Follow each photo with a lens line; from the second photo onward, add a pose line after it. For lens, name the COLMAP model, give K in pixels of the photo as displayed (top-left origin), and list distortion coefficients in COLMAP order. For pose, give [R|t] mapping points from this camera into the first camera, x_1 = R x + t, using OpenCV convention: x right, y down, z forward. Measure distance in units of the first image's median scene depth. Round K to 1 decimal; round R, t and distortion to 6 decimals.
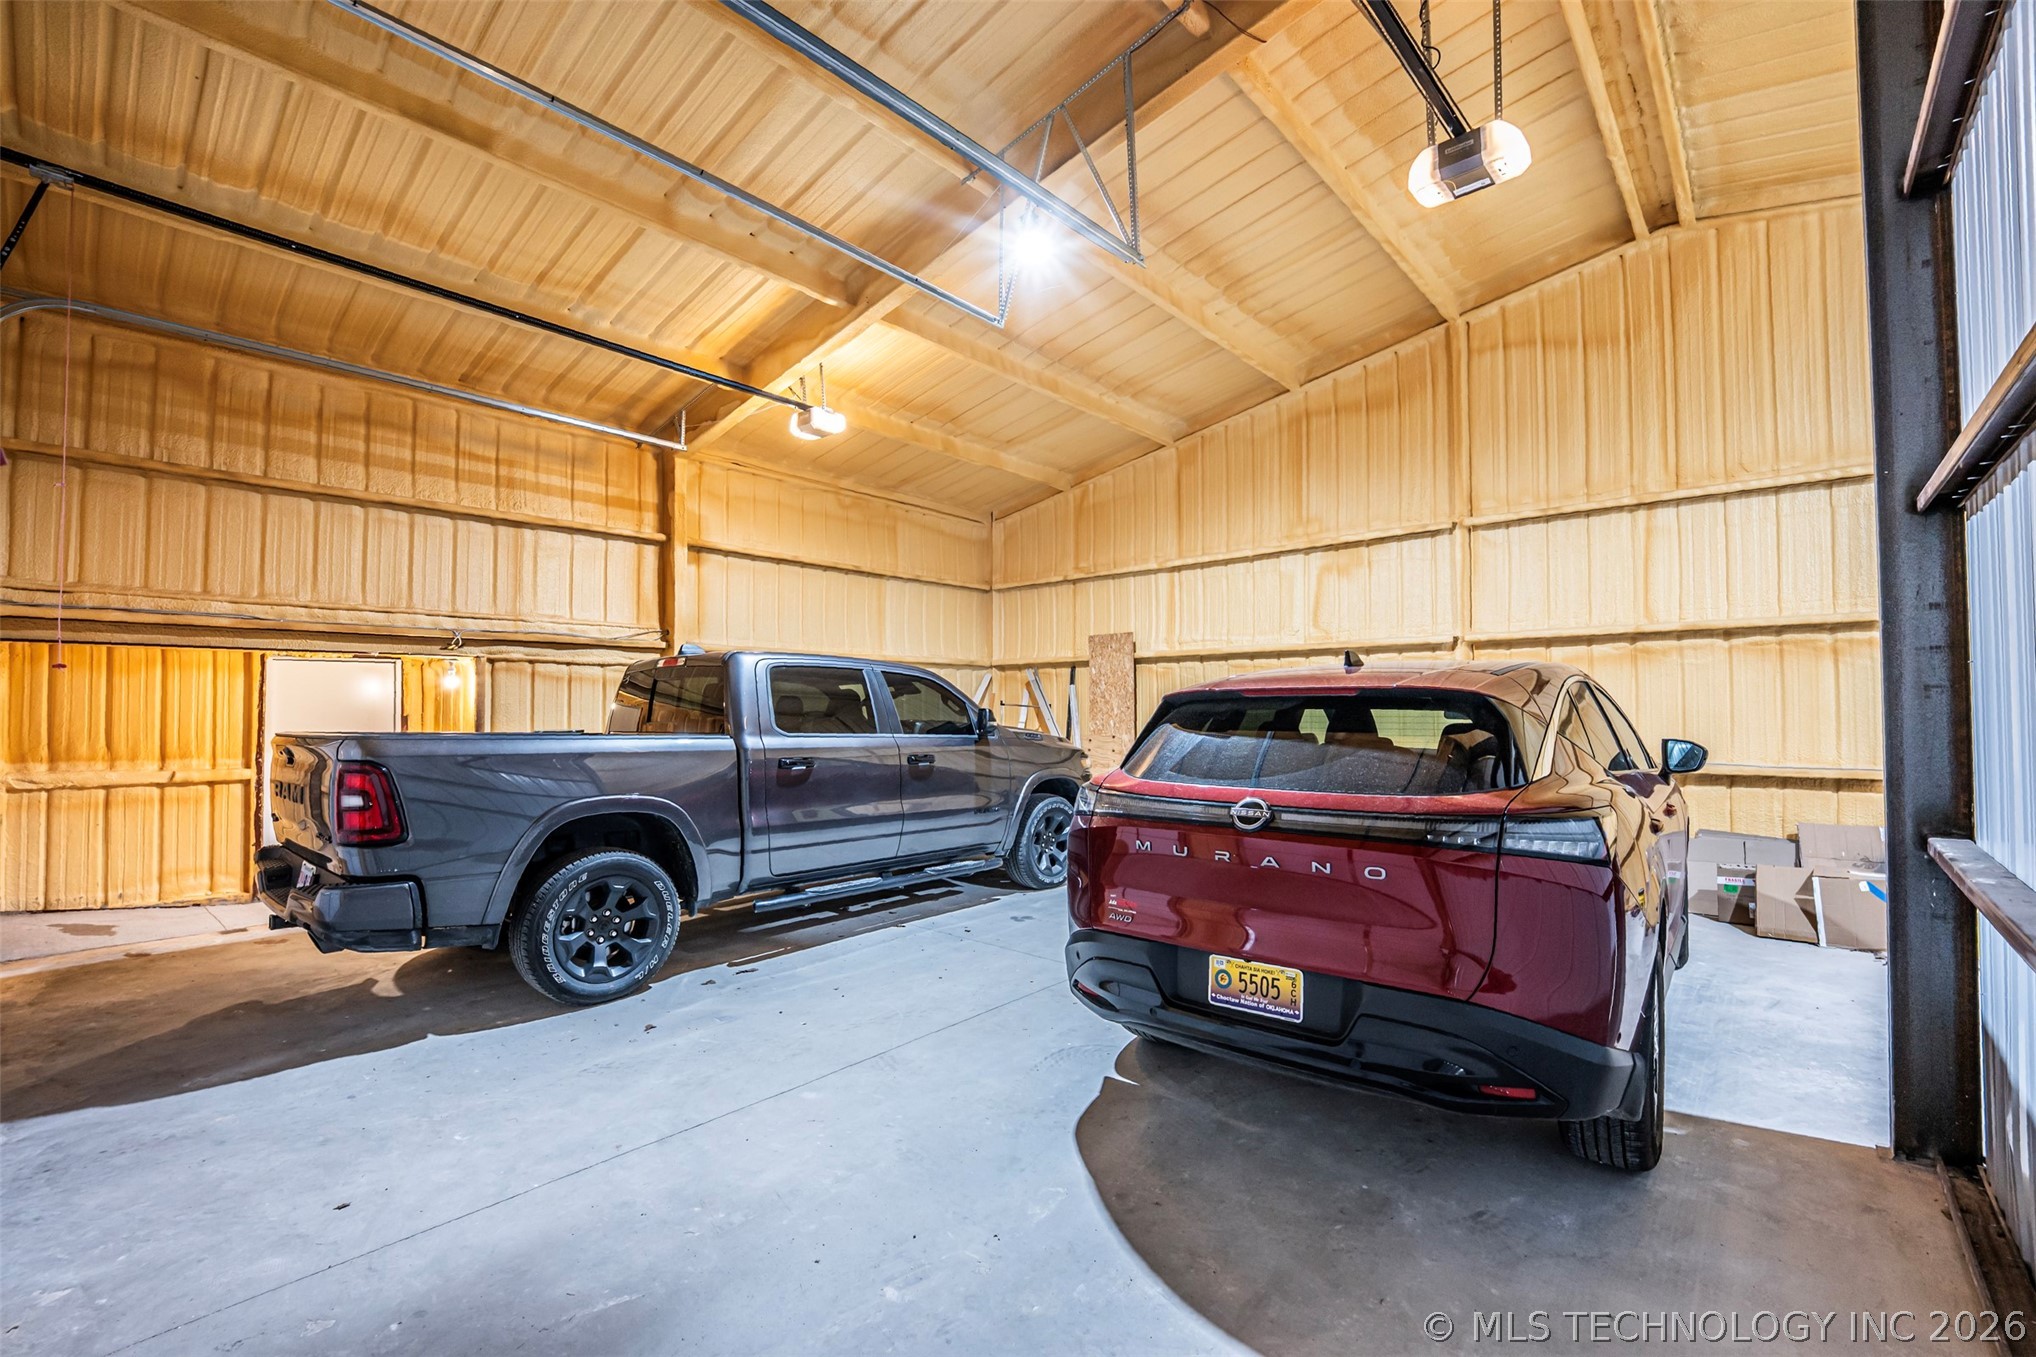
lens RADIAL K [[847.5, 0, 1005.7], [0, 847.5, 683.5], [0, 0, 1]] dist [-0.010210, -0.001951]
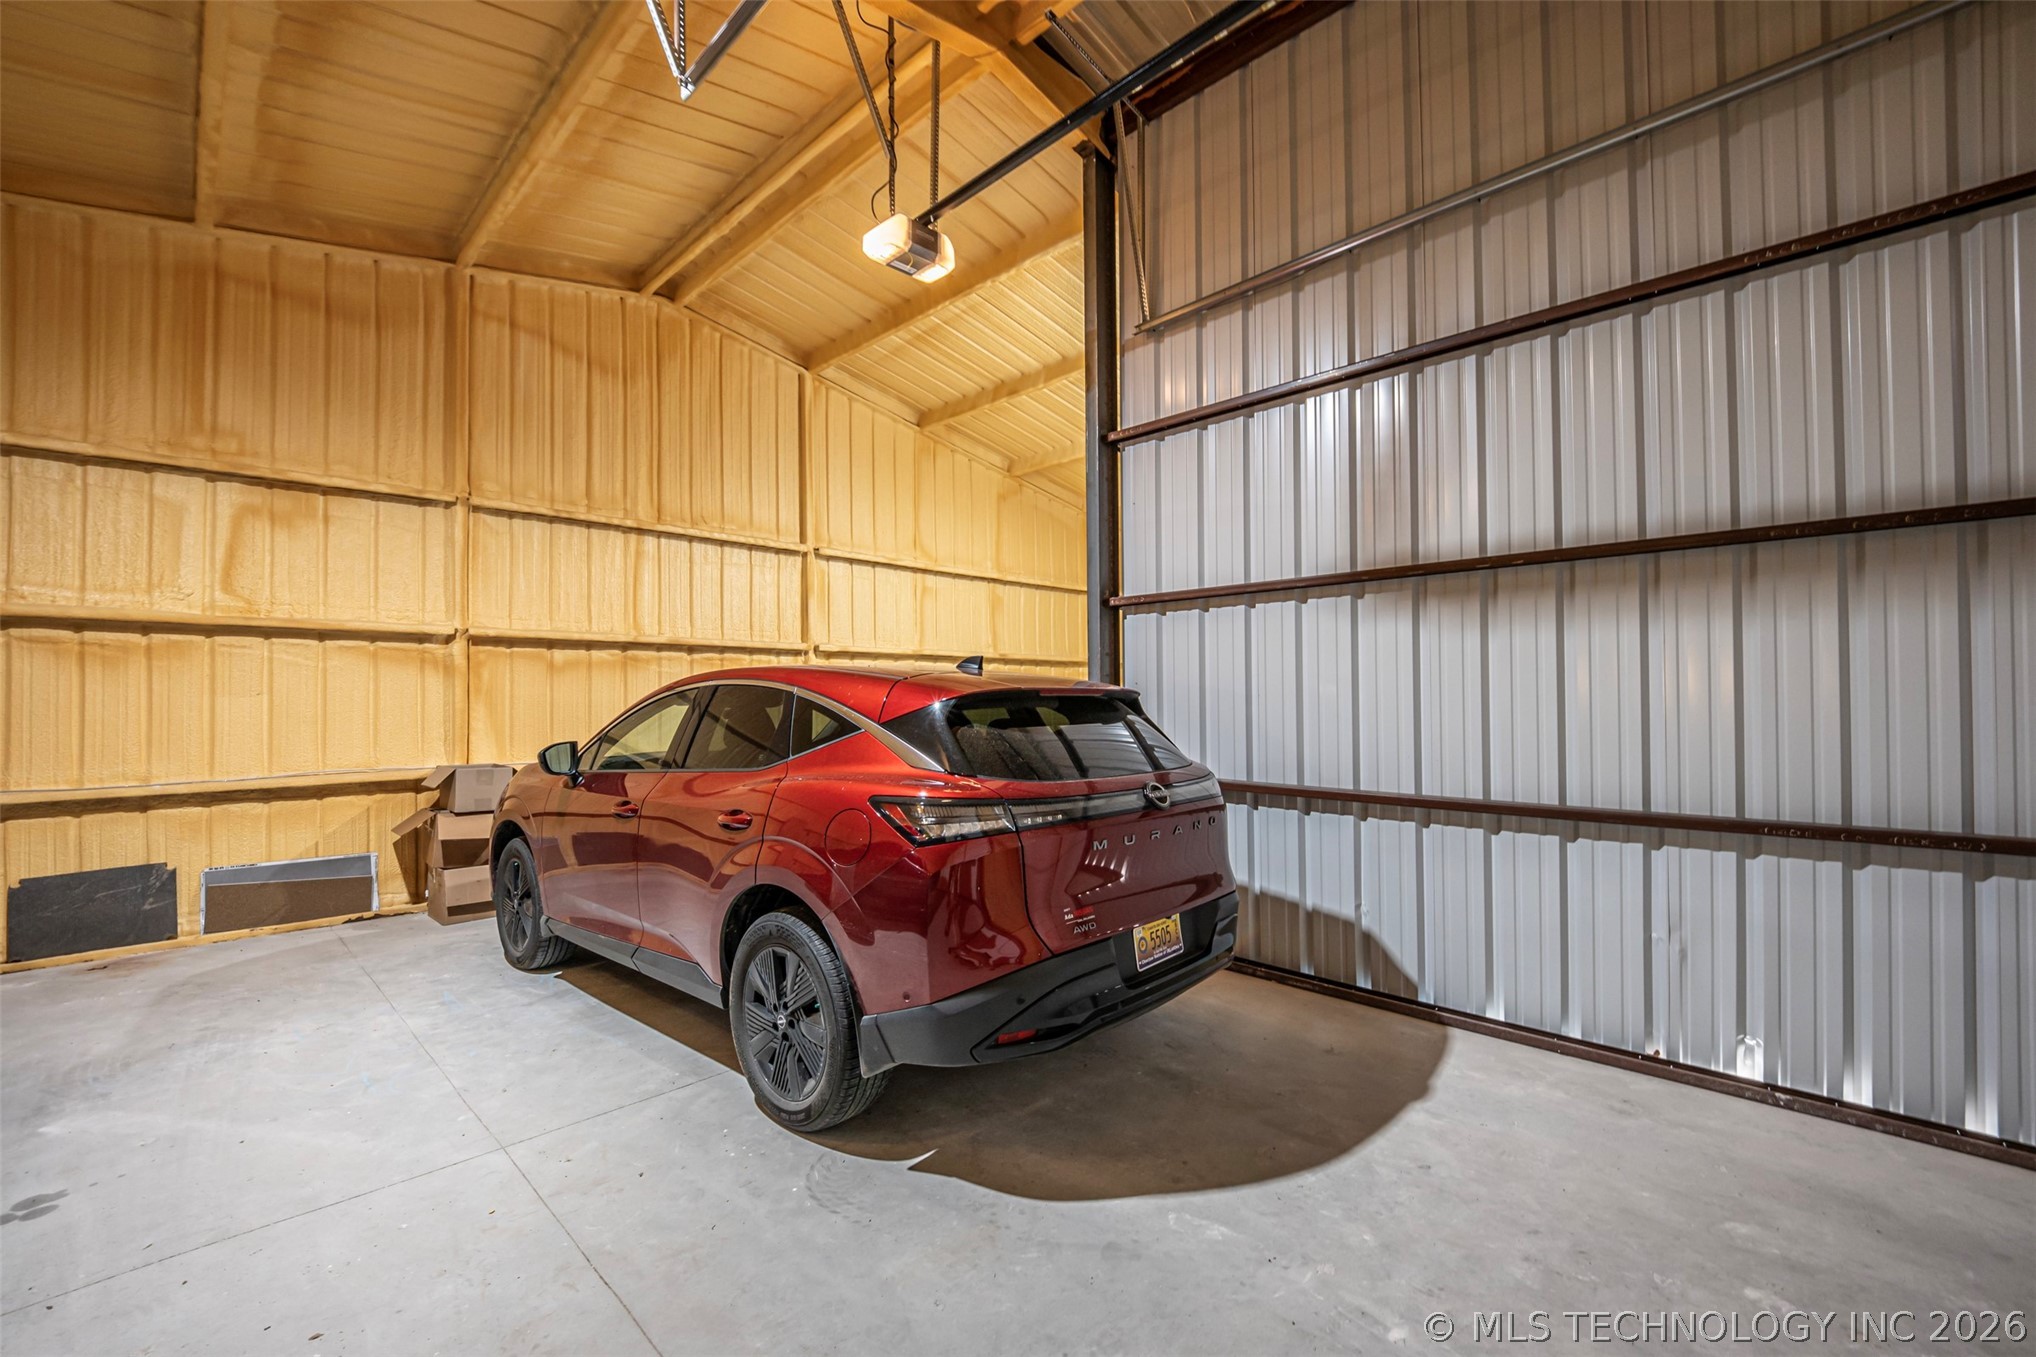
lens RADIAL K [[847.5, 0, 1013.6], [0, 847.5, 686.4], [0, 0, 1]] dist [-0.010210, -0.001951]
pose [[0.041830, 0.021503, 0.998893, -0.345536], [-0.018808, 0.999608, -0.020731, 0.011783], [-0.998948, -0.017920, 0.042218, 0.441527]]
